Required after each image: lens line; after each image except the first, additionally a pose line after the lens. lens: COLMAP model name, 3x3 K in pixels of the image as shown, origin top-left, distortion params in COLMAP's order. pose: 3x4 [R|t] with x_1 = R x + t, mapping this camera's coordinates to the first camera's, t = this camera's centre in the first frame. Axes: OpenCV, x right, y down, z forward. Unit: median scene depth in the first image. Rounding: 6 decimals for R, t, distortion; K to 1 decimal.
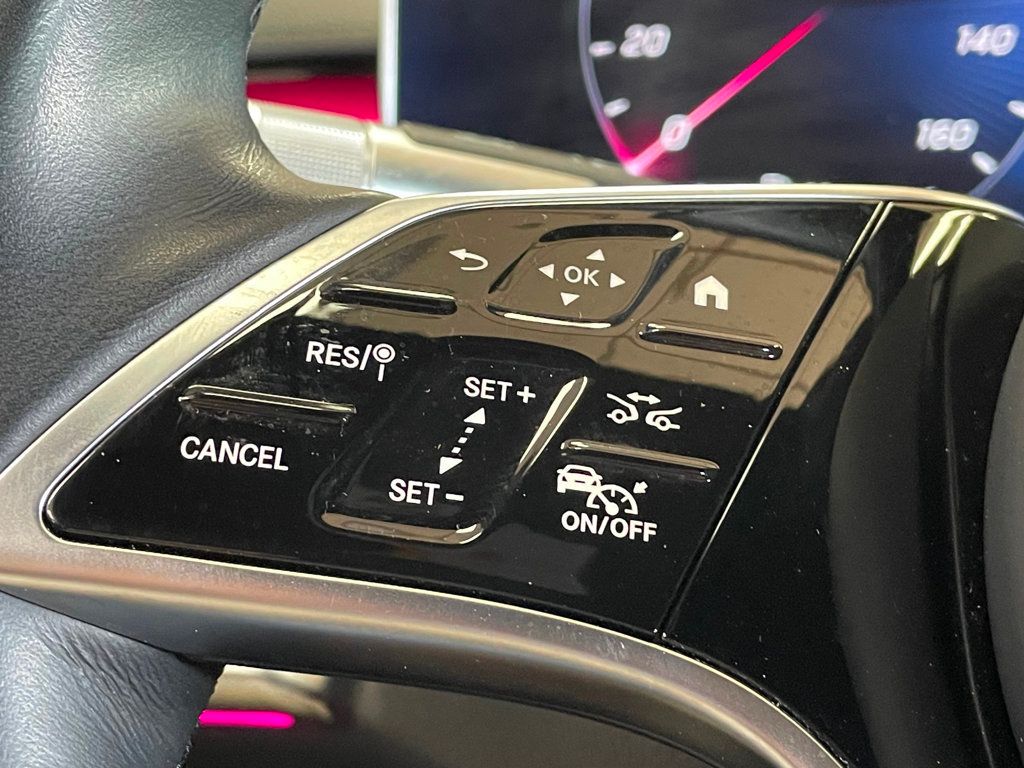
lens RADIAL K [[1559.9, 0, 512.0], [0, 1559.9, 384.0], [0, 0, 1]] dist [0.034536, 0.030146]
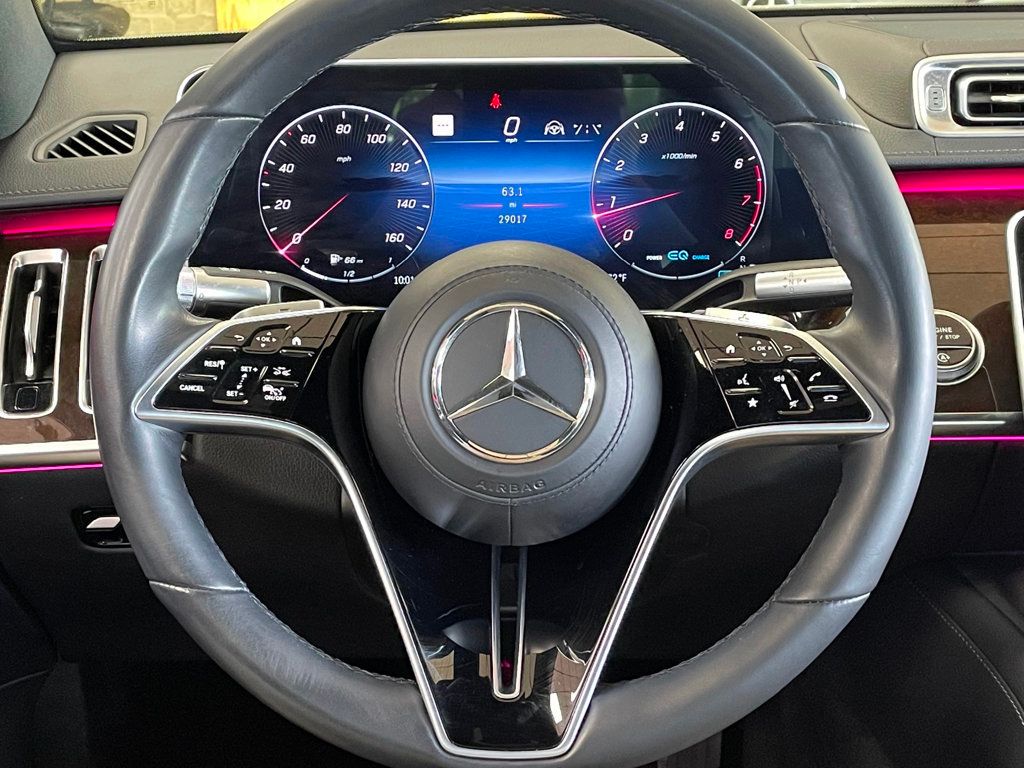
lens RADIAL K [[1559.9, 0, 512.0], [0, 1559.9, 384.0], [0, 0, 1]] dist [0.034536, 0.030146]
pose [[0.978907, -0.065949, 0.193368, -0.139611], [0.042088, 0.991263, 0.125007, -0.485973], [-0.199923, -0.114232, 0.973130, -3.545535]]
